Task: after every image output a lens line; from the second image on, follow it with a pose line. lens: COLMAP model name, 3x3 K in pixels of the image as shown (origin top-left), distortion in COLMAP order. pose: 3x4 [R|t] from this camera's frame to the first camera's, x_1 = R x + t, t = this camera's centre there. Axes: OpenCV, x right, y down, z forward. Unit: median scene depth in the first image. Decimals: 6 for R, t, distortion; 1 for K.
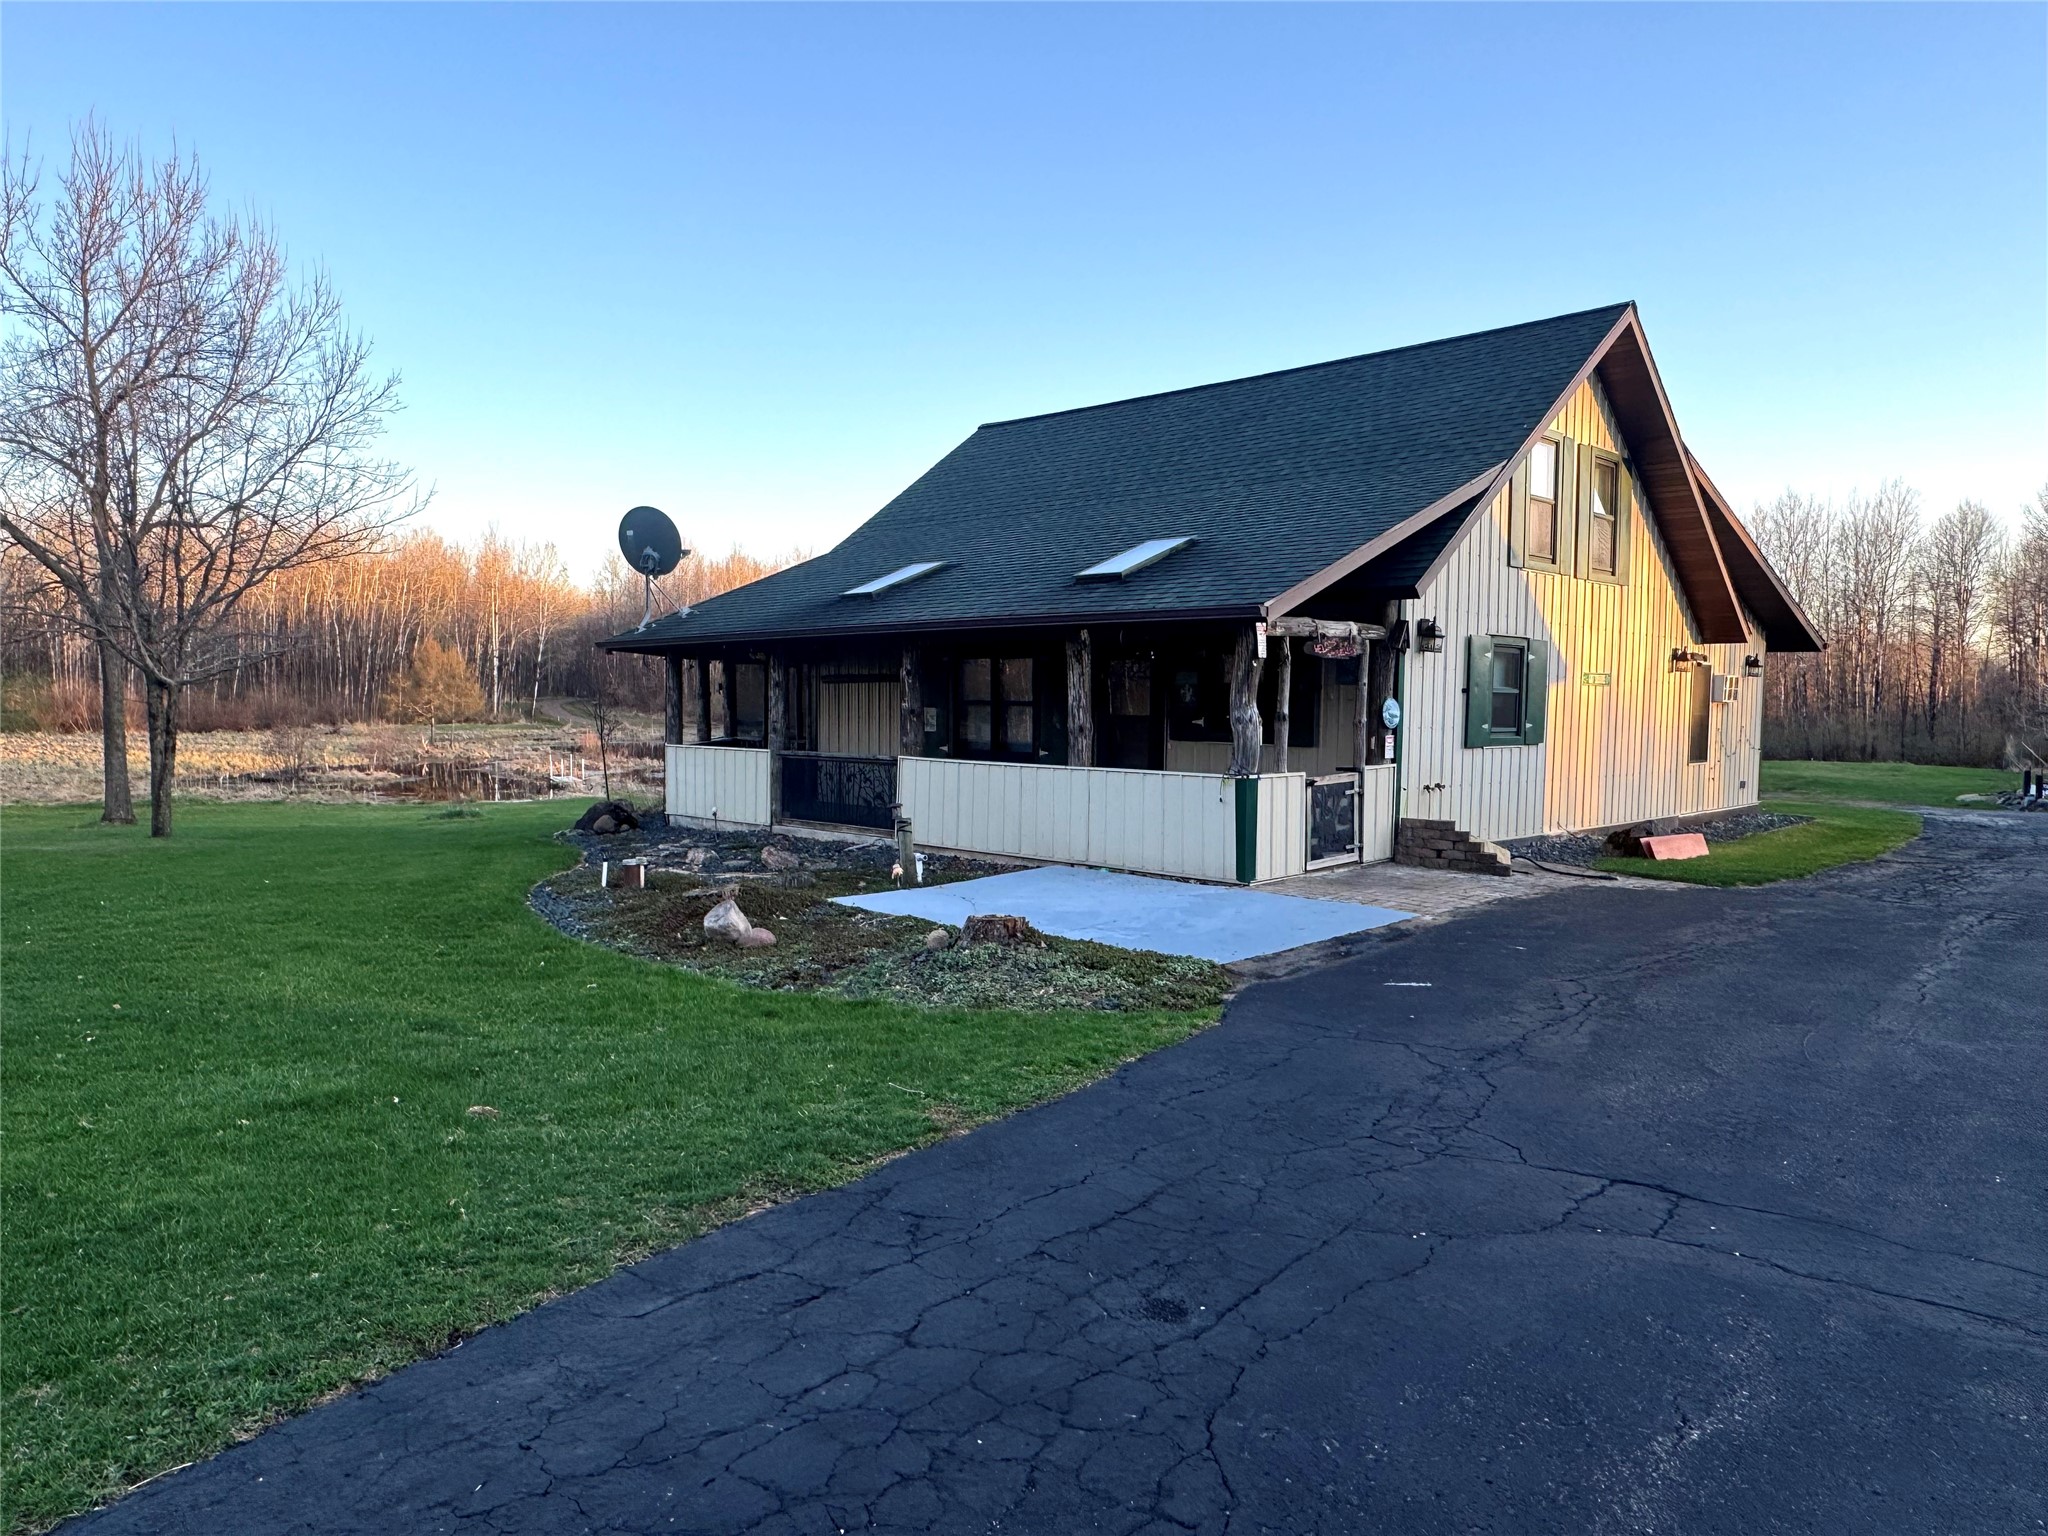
lens RADIAL K [[1375.7, 0, 1024.0], [0, 1375.7, 768.0], [0, 0, 1]] dist [0.000593, 0.001738]
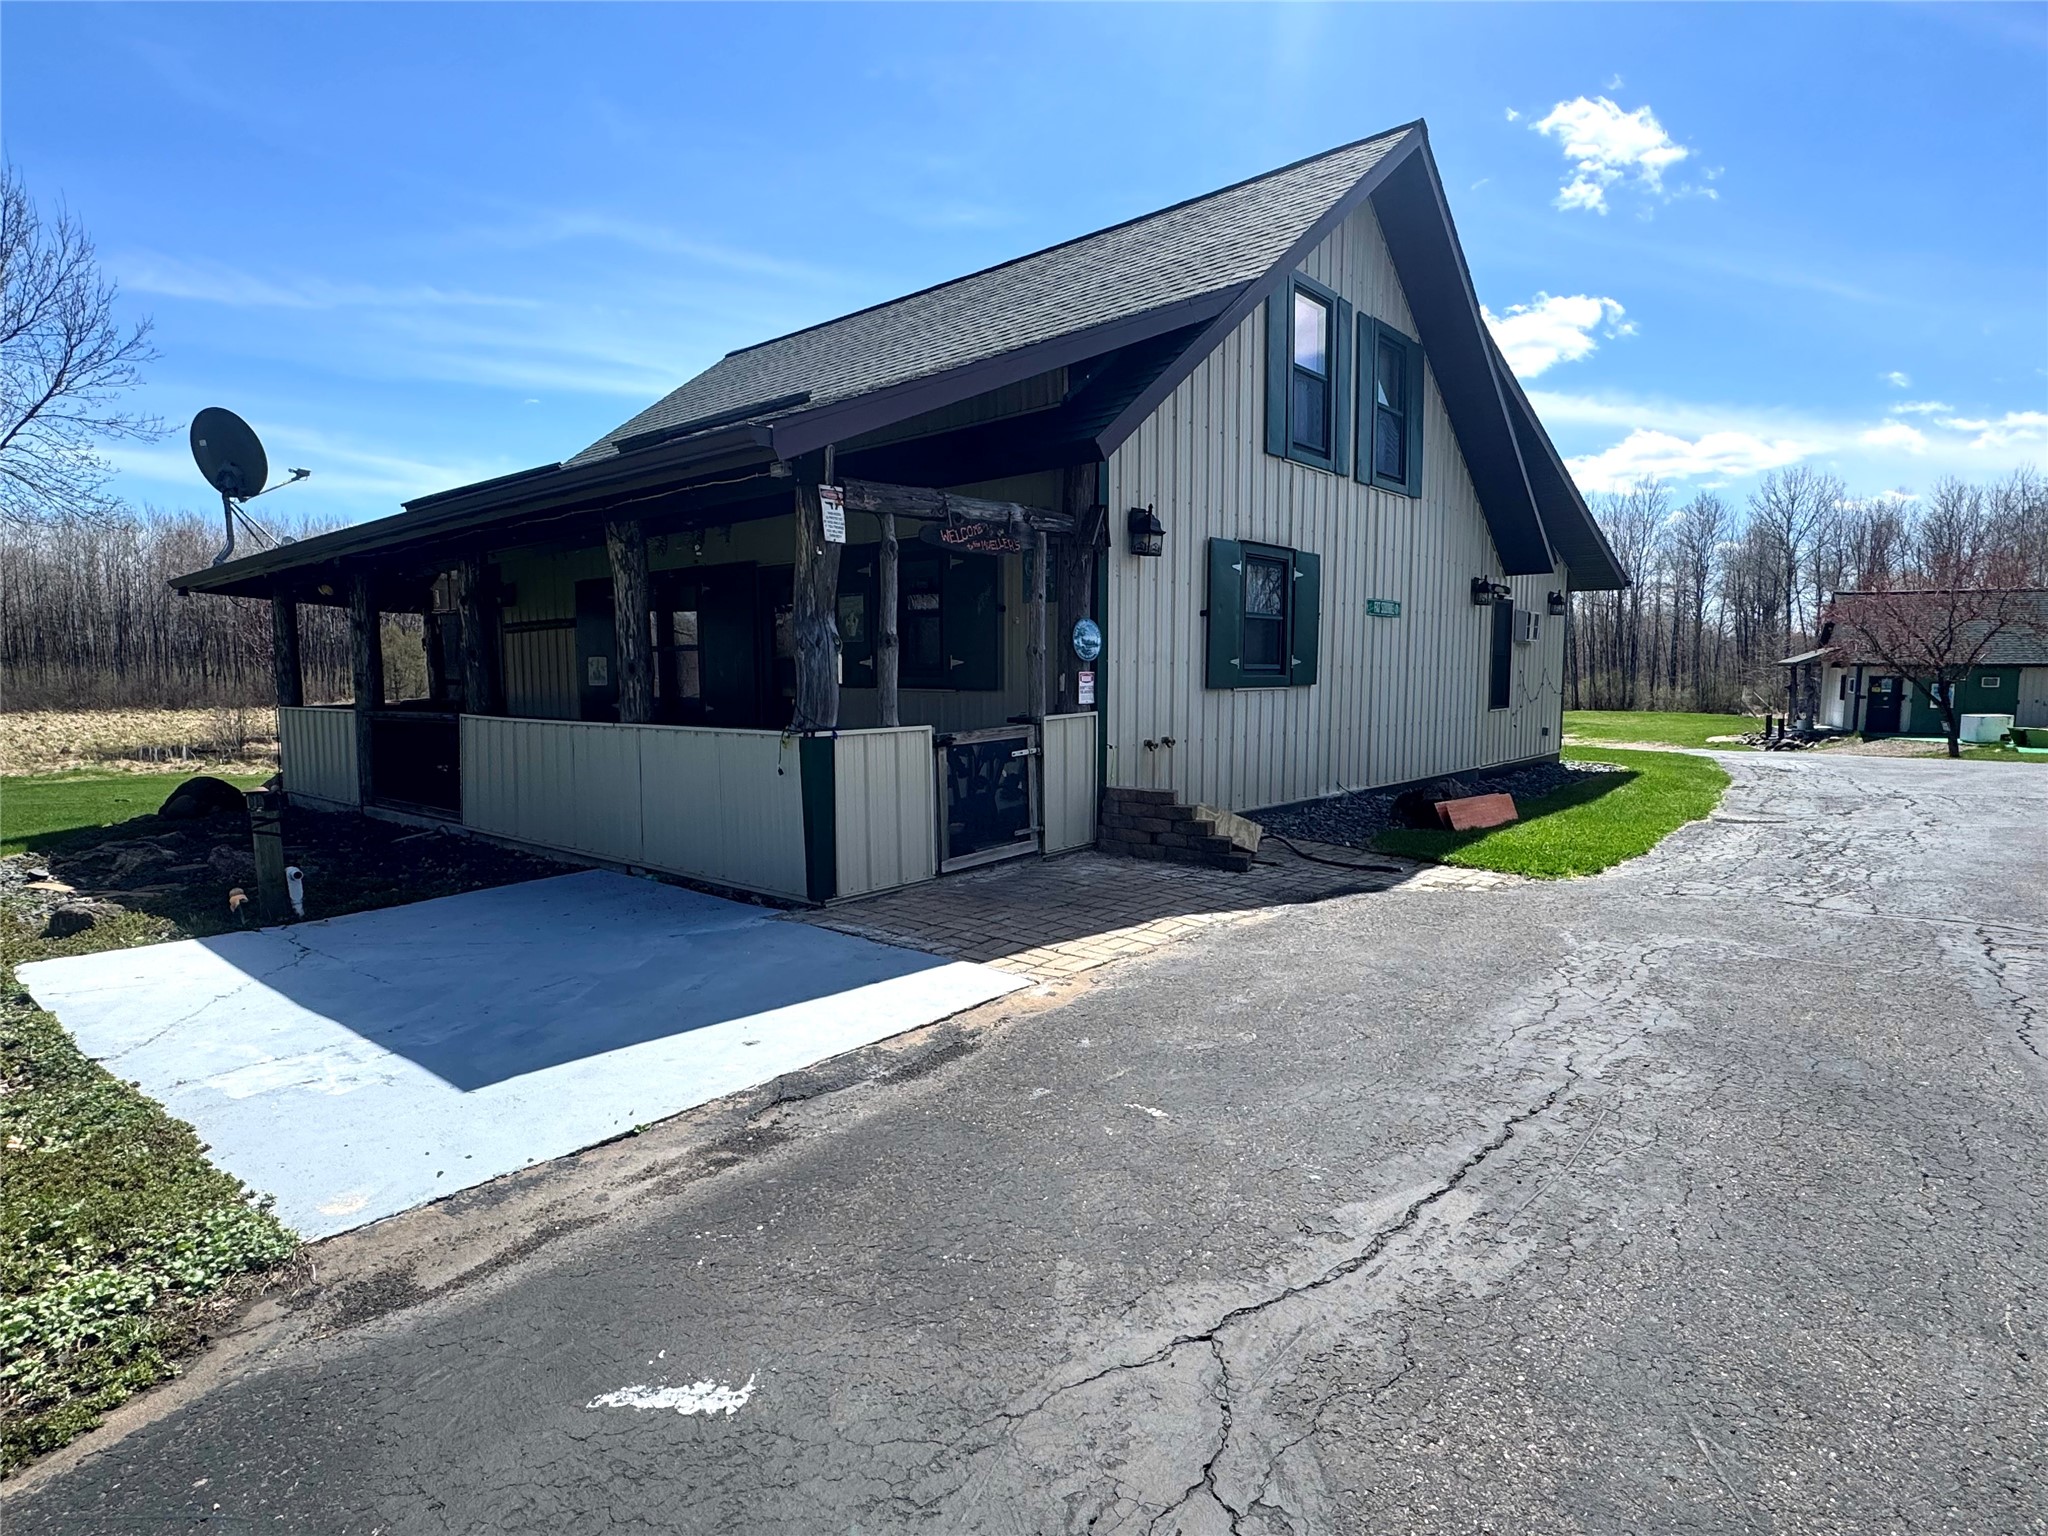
lens RADIAL K [[1097.5, 0, 1021.0], [0, 1097.5, 761.7], [0, 0, 1]] dist [-0.001474, -0.000348]
pose [[0.998336, -0.019780, 0.054167, 0.194427], [0.018091, 0.999340, 0.031497, 0.004206], [-0.054754, -0.030465, 0.998035, 0.423364]]
